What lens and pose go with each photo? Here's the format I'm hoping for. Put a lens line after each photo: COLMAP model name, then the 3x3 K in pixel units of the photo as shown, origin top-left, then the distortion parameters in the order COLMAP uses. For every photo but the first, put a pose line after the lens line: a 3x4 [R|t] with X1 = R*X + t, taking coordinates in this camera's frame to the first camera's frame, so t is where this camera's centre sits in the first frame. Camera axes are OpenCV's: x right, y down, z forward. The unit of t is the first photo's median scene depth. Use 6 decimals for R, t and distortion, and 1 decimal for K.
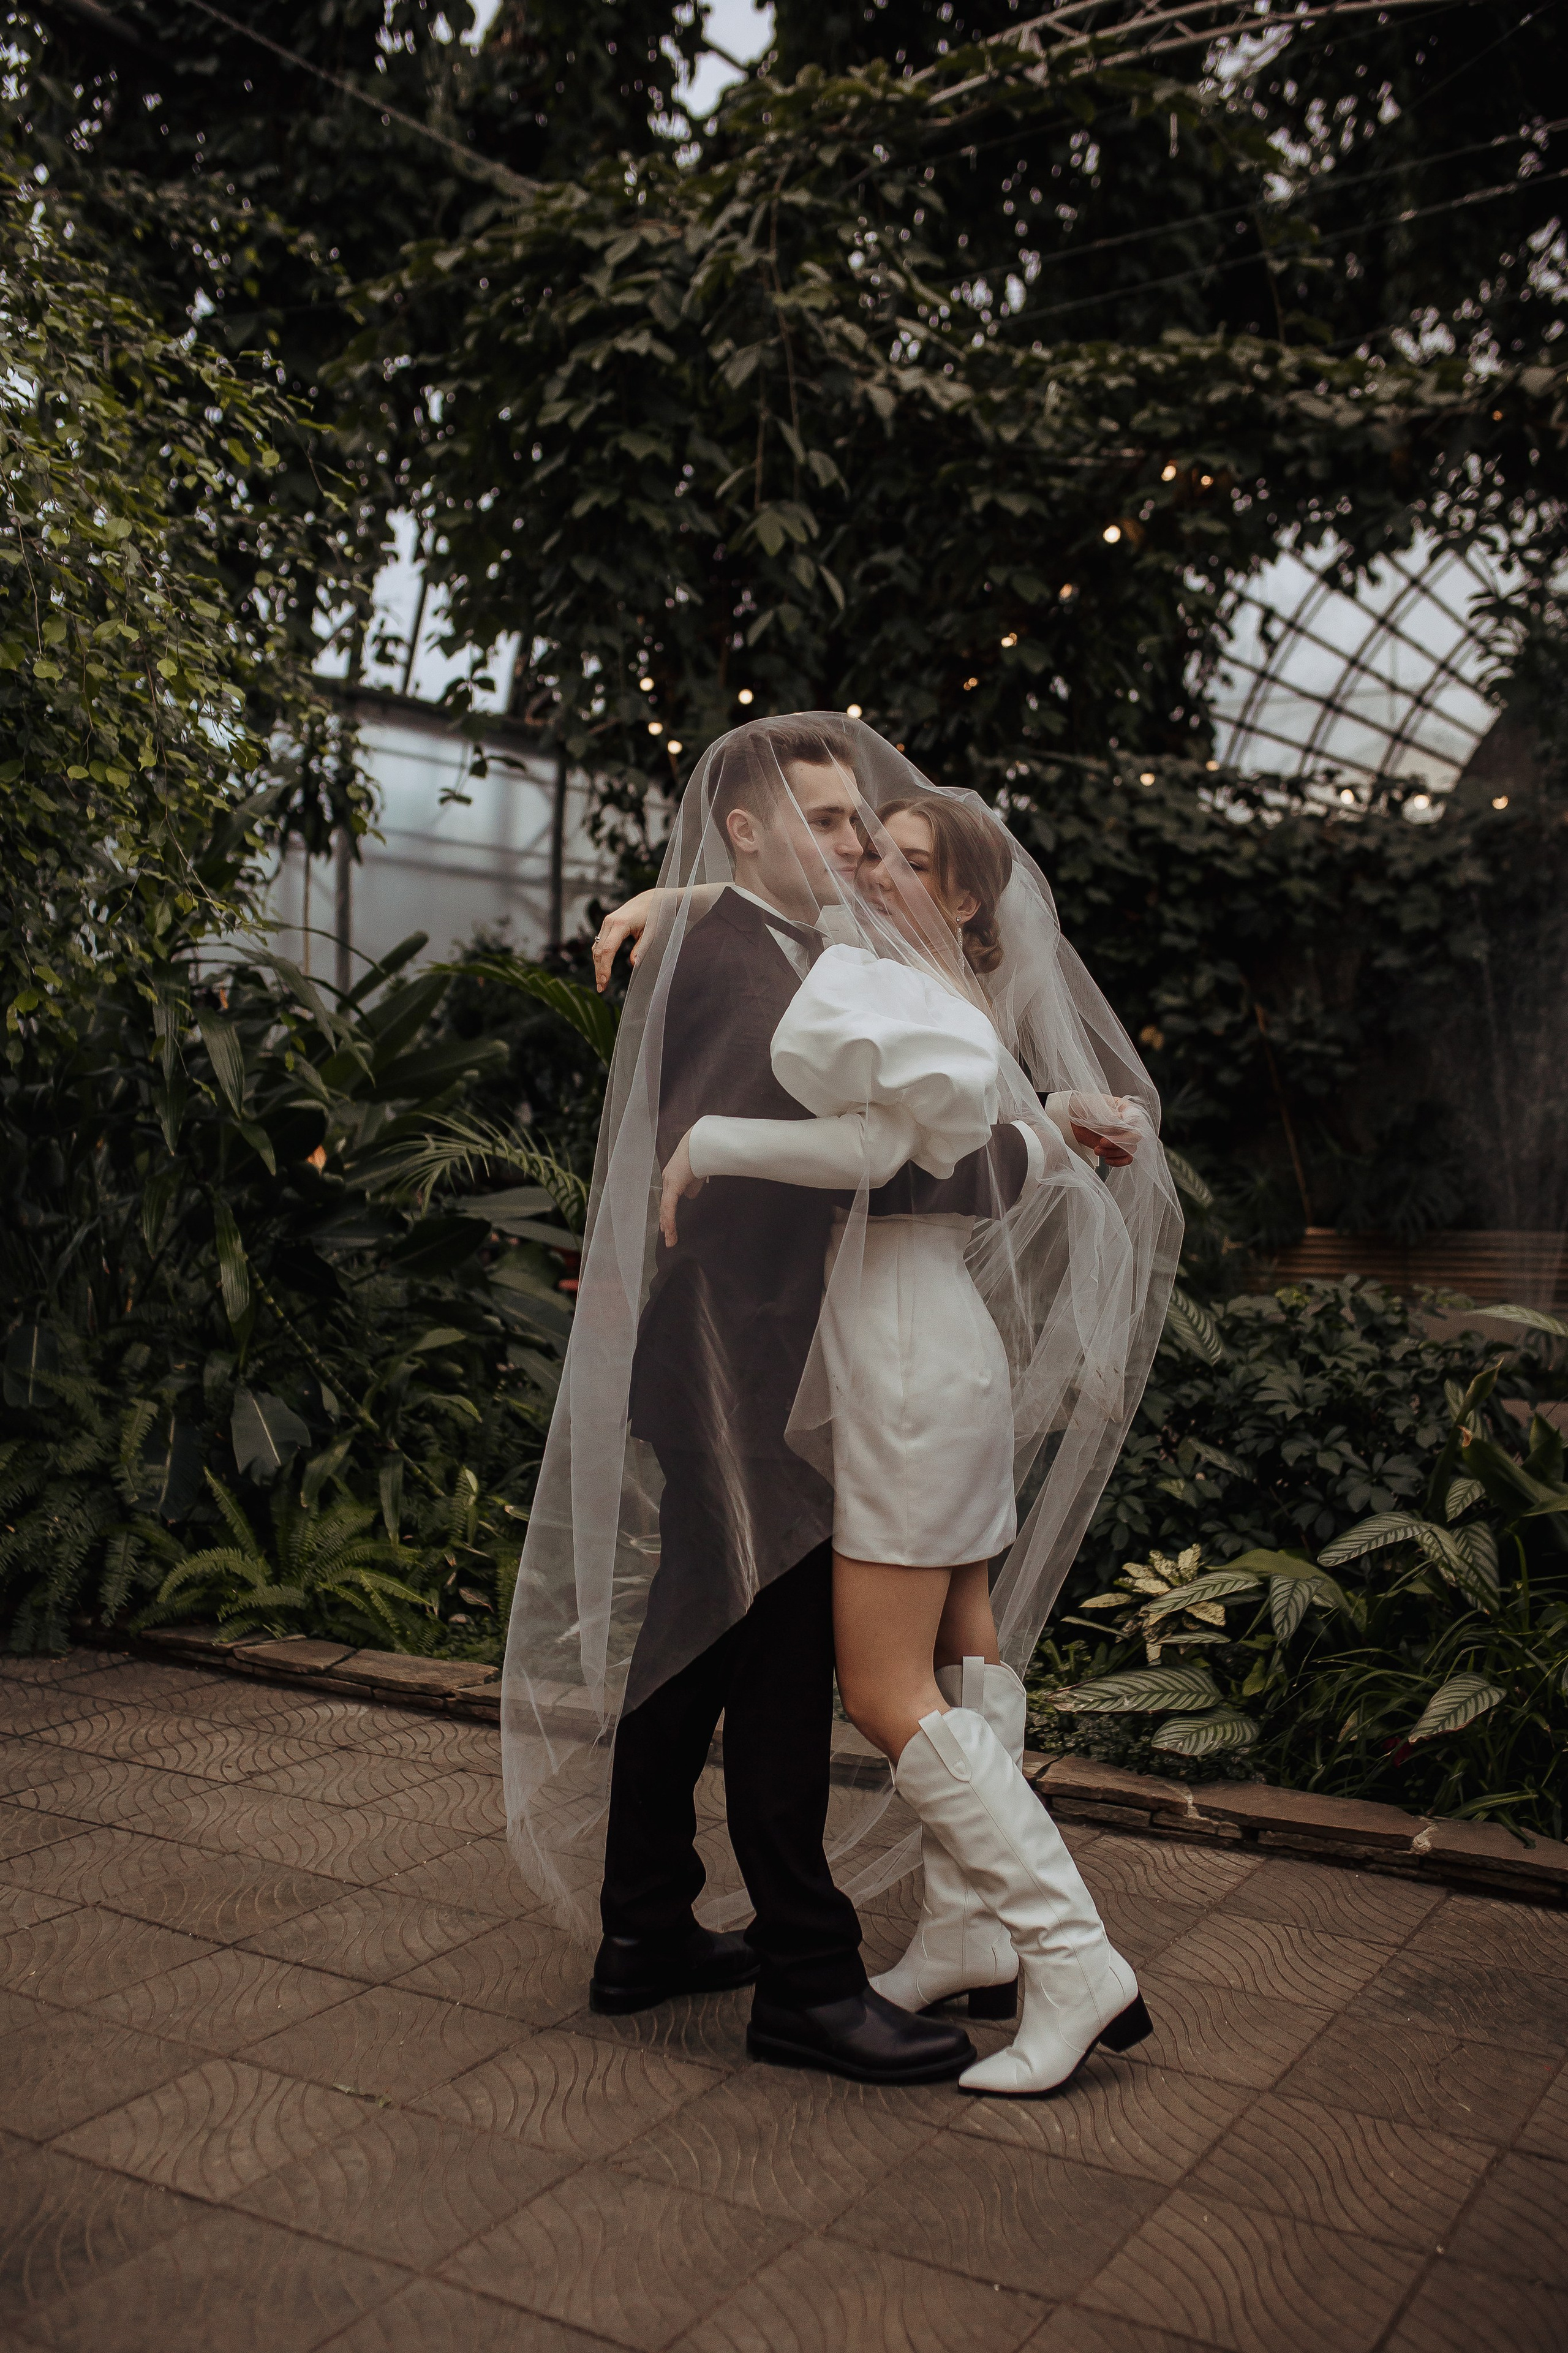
lens RADIAL K [[2246.4, 0, 781.8], [0, 2246.4, 1169.2], [0, 0, 1]] dist [-0.028425, 0.000000]
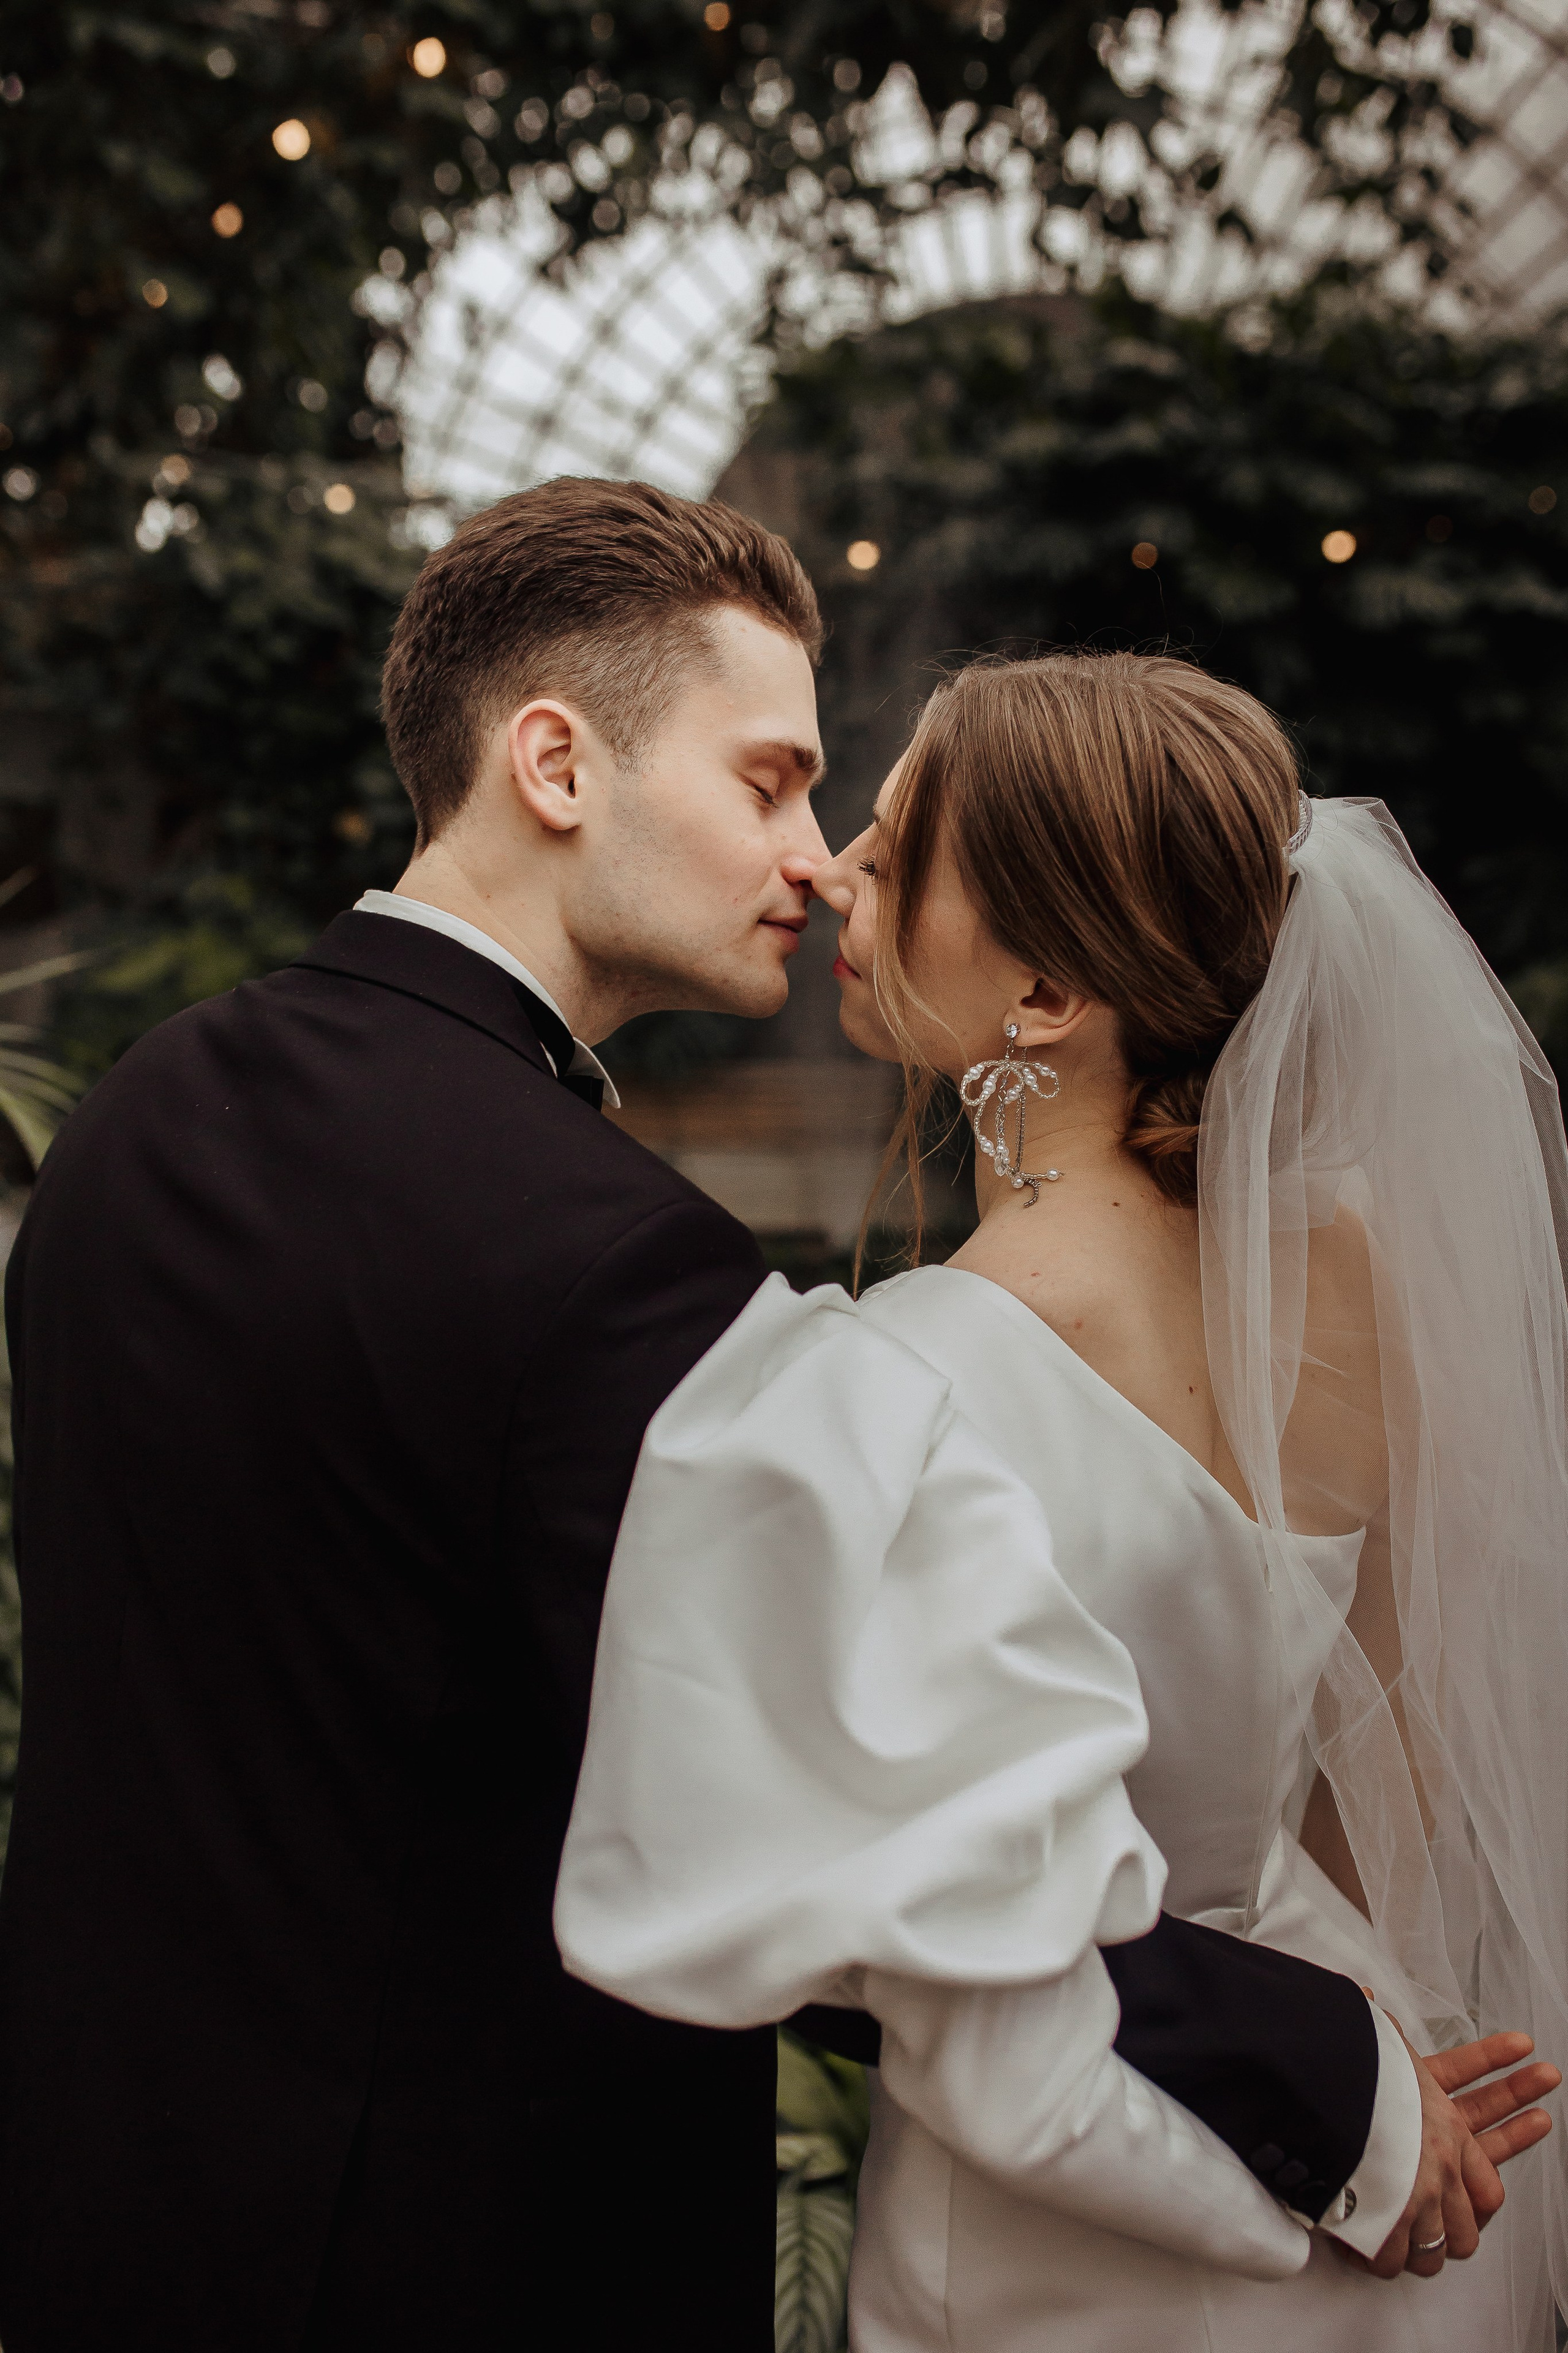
lens RADIAL K [[2246.4, 0, 807.9], [0, 2246.4, 1168.6], [0, 0, 1]] dist [-0.028425, 0.000000]
pose [[0.932711, -0.051932, 0.356866, 0.024633], [0.010713, 0.993130, 0.116522, -0.030419], [-0.360466, -0.104858, 0.926860, 0.191620]]
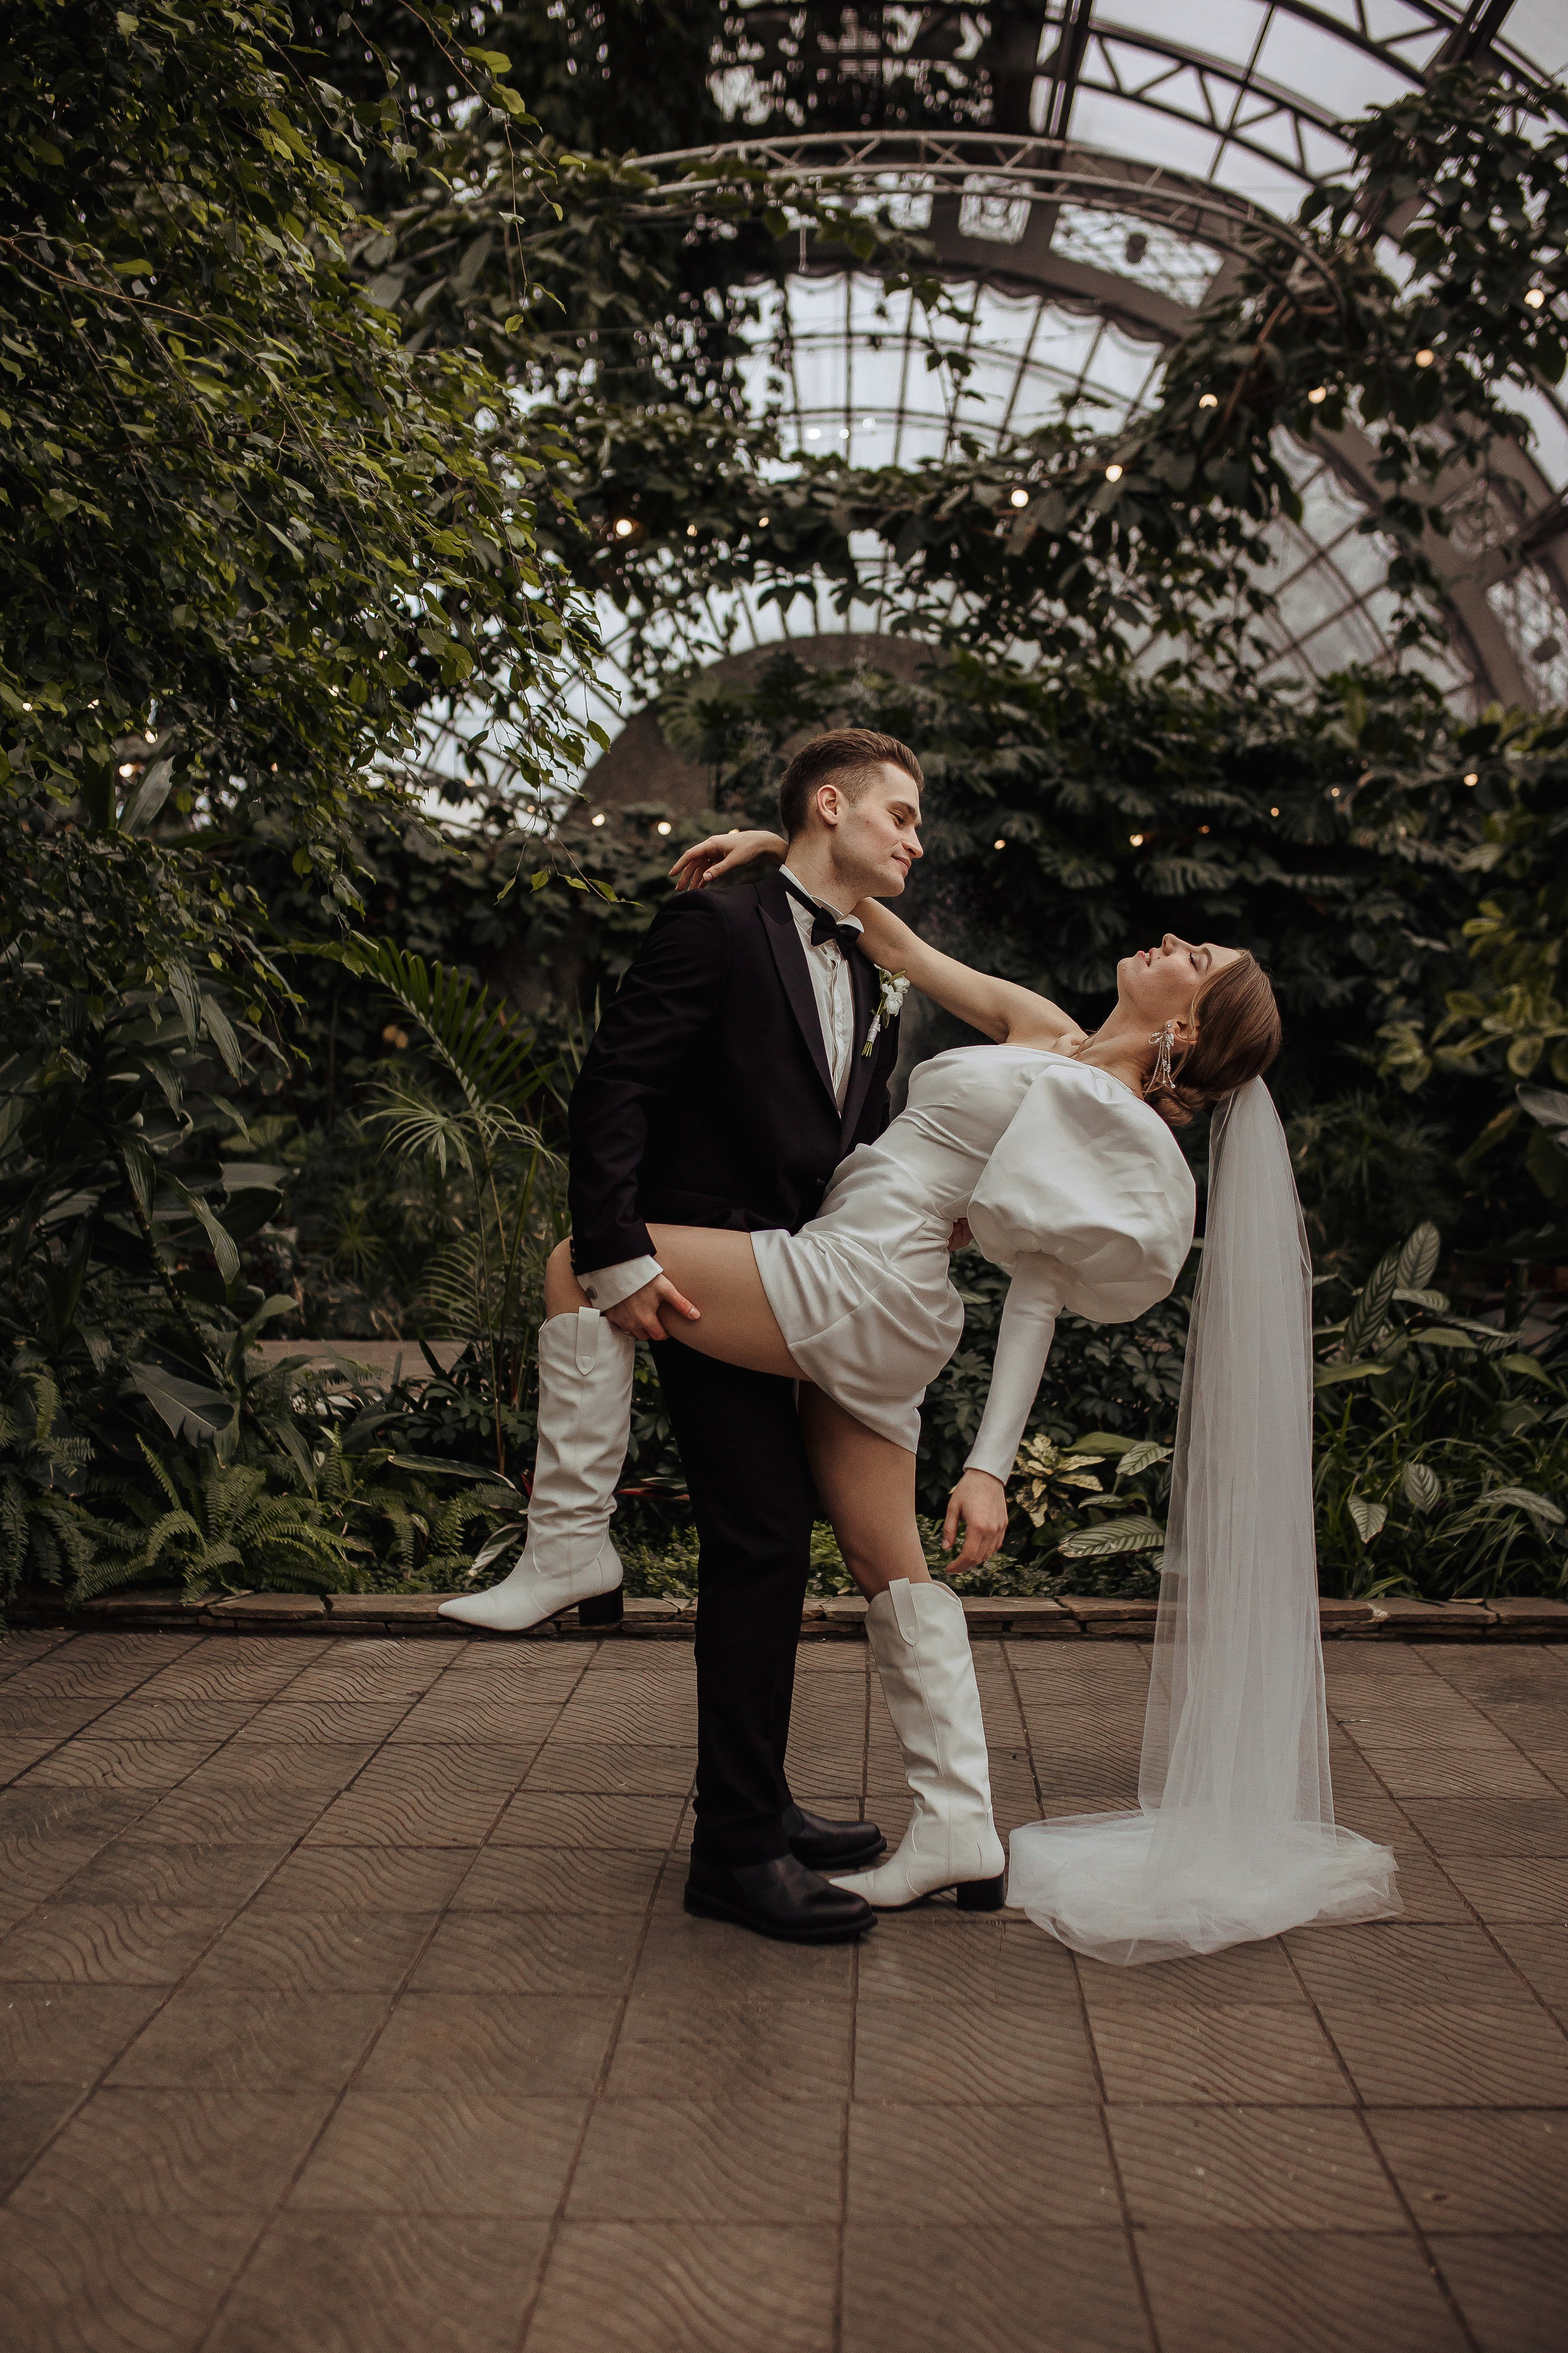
lens RADIAL K [[2246.4, 0, 771.2], [0, 2246.4, 1180.5], [0, 0, 1]] dist [-0.028425, 0.000000]
pose [[0.875966, -0.012424, 0.482213, -0.197455], [0.012035, 0.999920, 0.003900, 0.007464], [-0.482223, 0.002387, 0.876045, -0.006444]]
